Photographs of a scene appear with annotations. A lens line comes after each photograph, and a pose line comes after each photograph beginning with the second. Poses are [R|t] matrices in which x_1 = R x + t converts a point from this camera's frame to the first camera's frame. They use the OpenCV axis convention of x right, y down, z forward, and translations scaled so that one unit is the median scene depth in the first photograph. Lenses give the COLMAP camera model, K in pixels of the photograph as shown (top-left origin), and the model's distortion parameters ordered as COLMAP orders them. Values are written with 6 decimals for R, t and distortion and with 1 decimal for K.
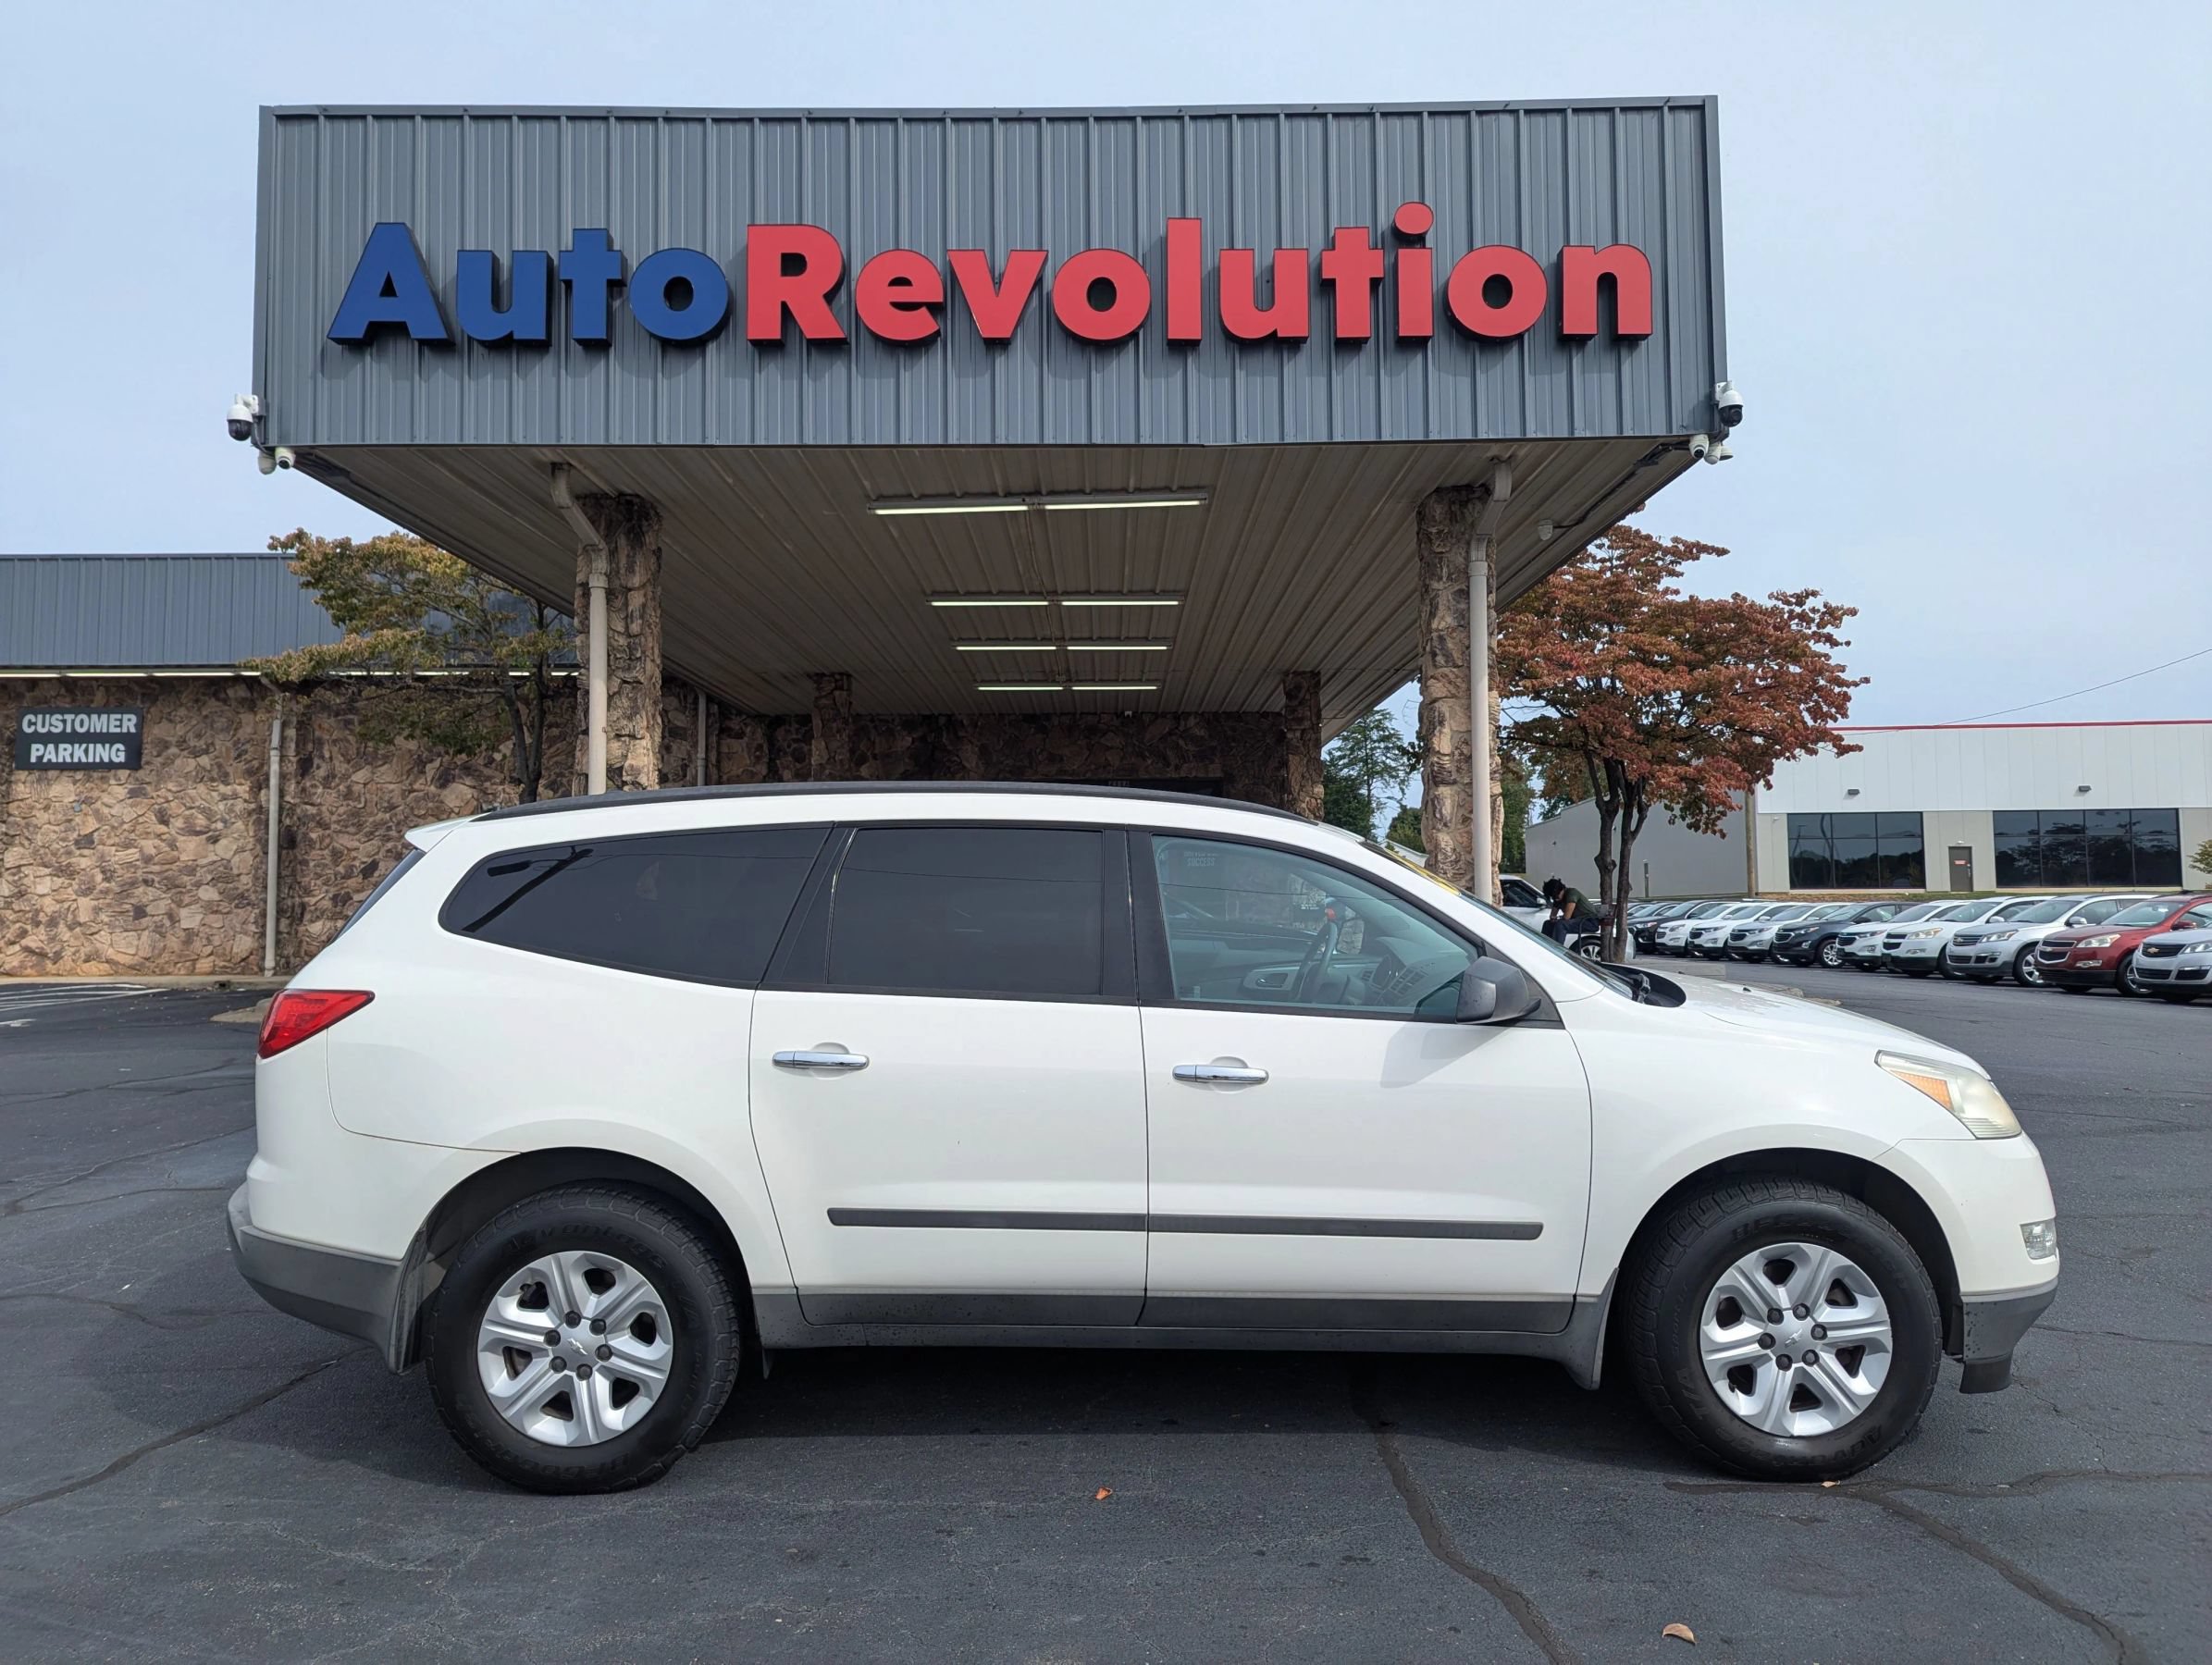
lens RADIAL K [[1619.0, 0, 1106.0], [0, 1619.0, 832.5], [0, 0, 1]] dist [-0.021126, 0.002082]
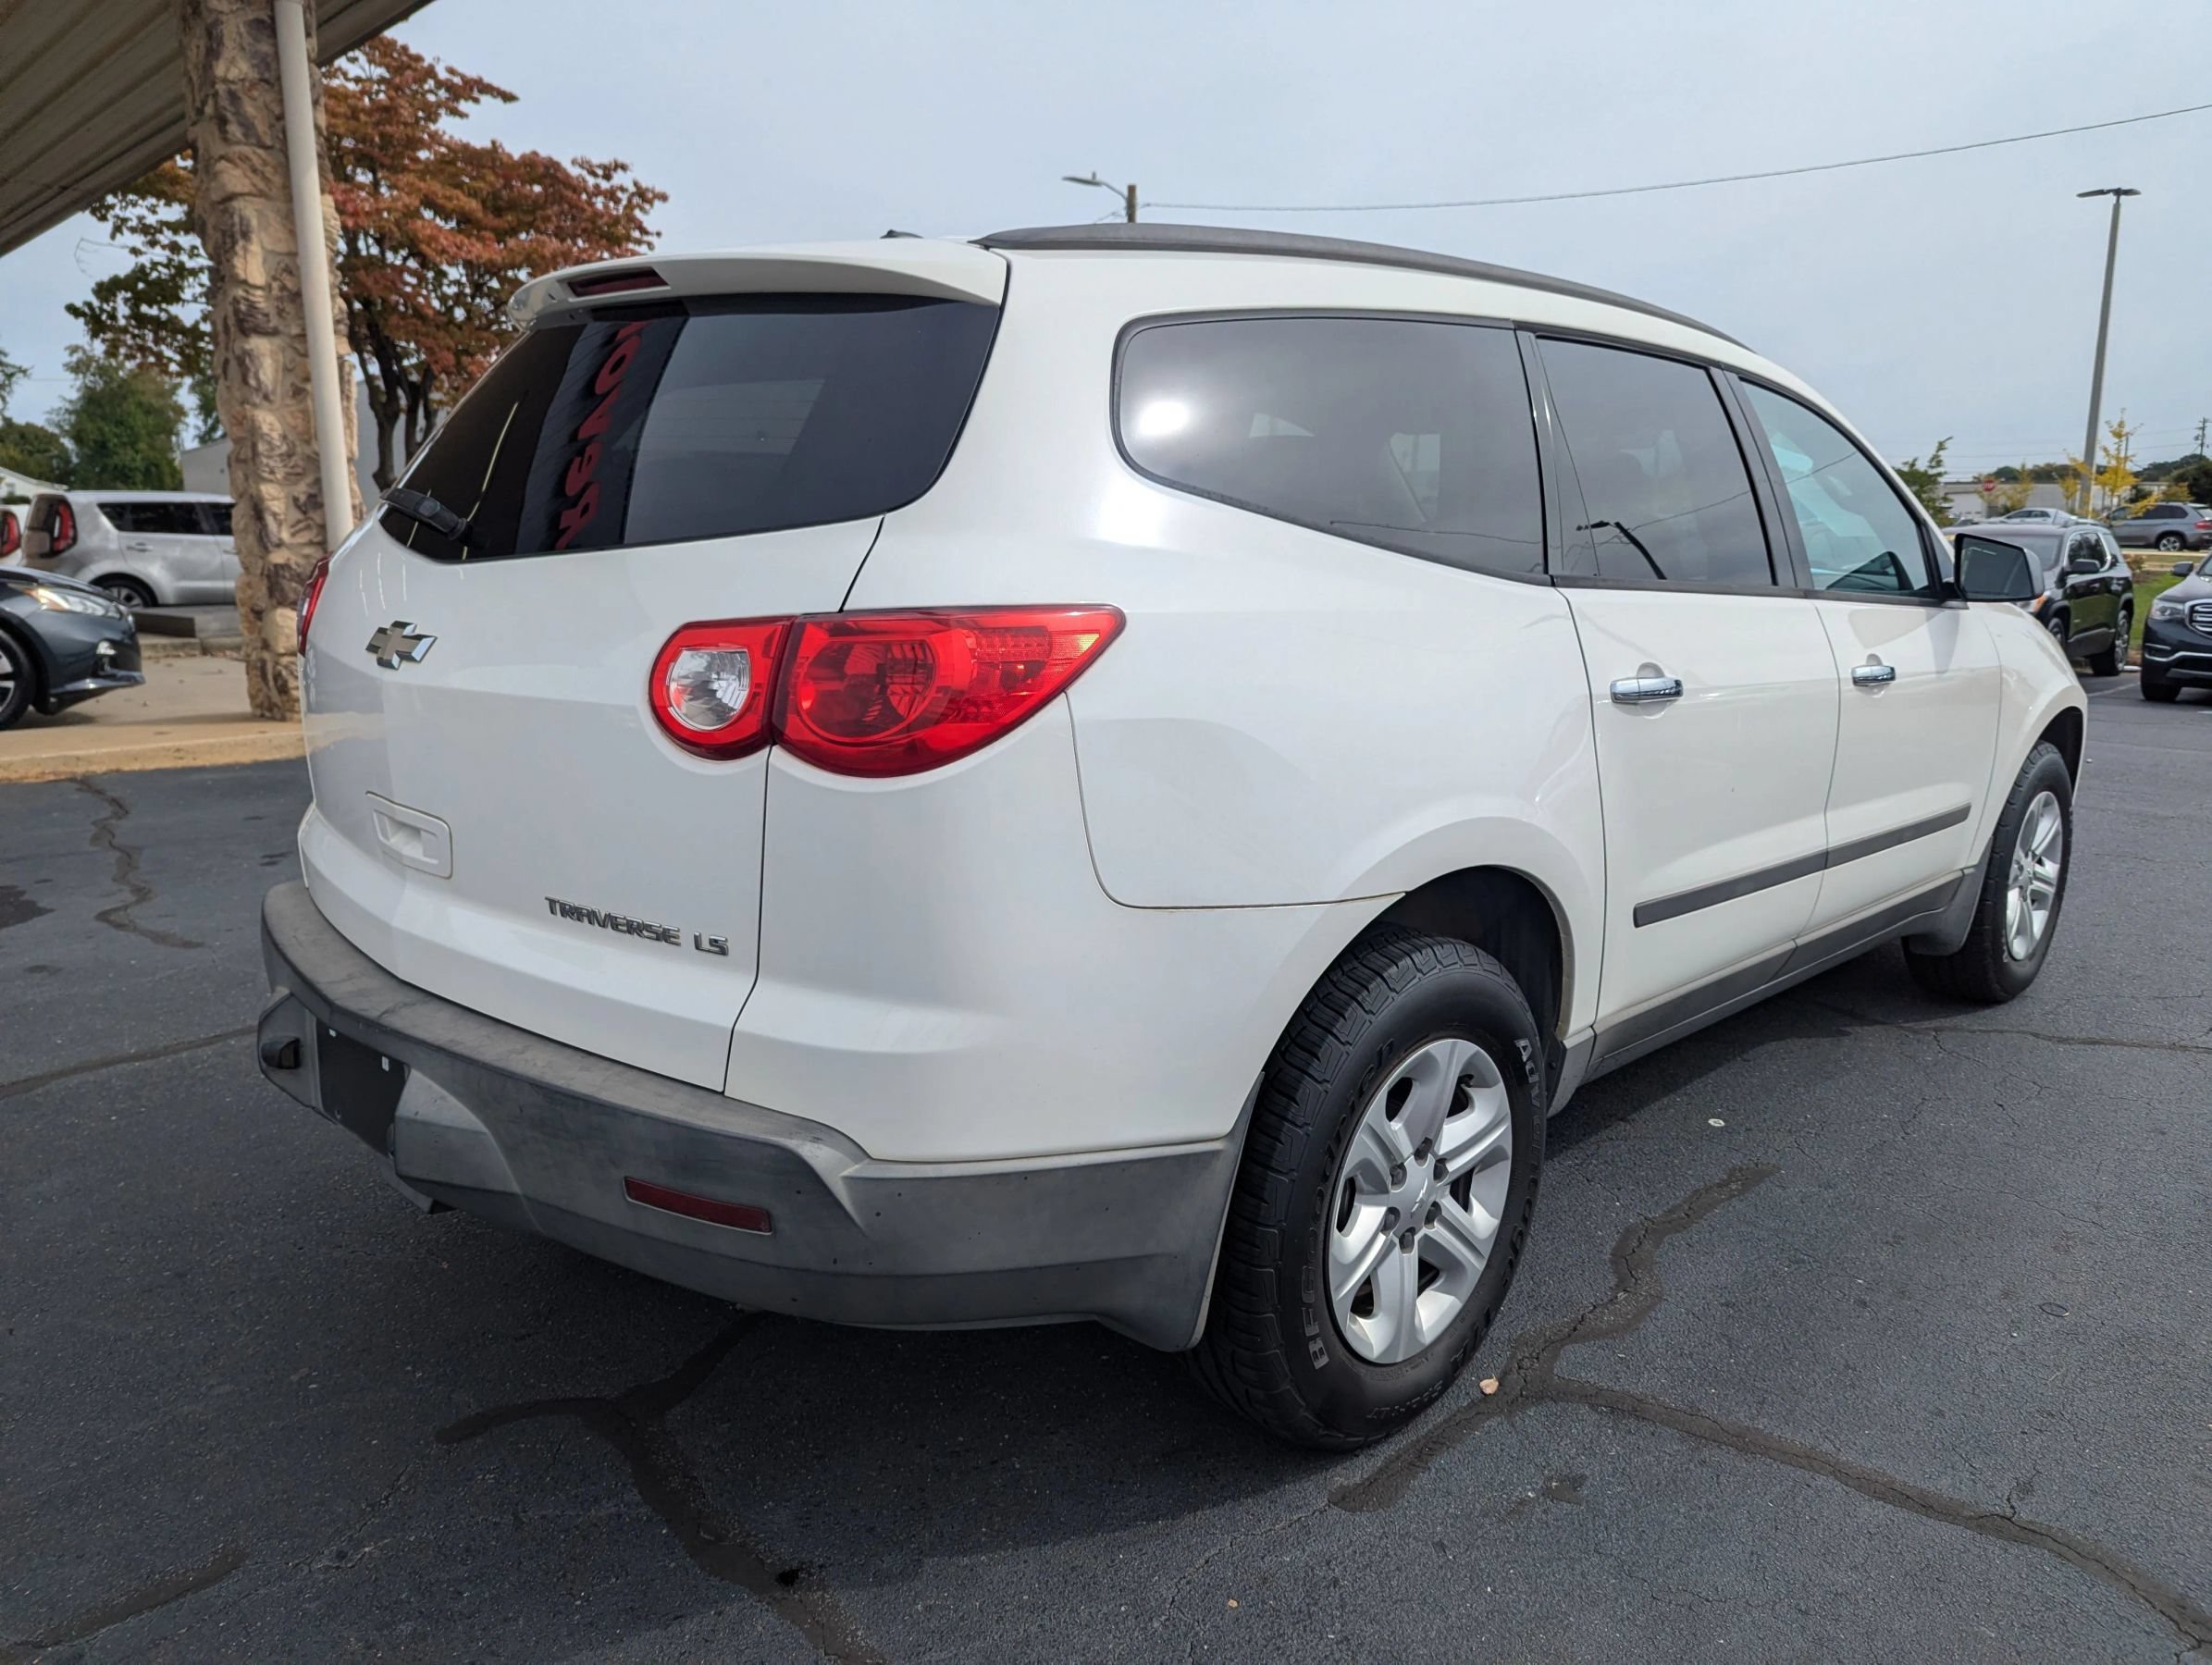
lens RADIAL K [[1589.6, 0, 1109.5], [0, 1589.6, 821.4], [0, 0, 1]] dist [0.039171, -0.027676]
pose [[0.711826, -0.124807, 0.691178, -0.013911], [-0.026045, 0.978718, 0.203552, 0.014119], [-0.701873, -0.162895, 0.693426, 0.168449]]
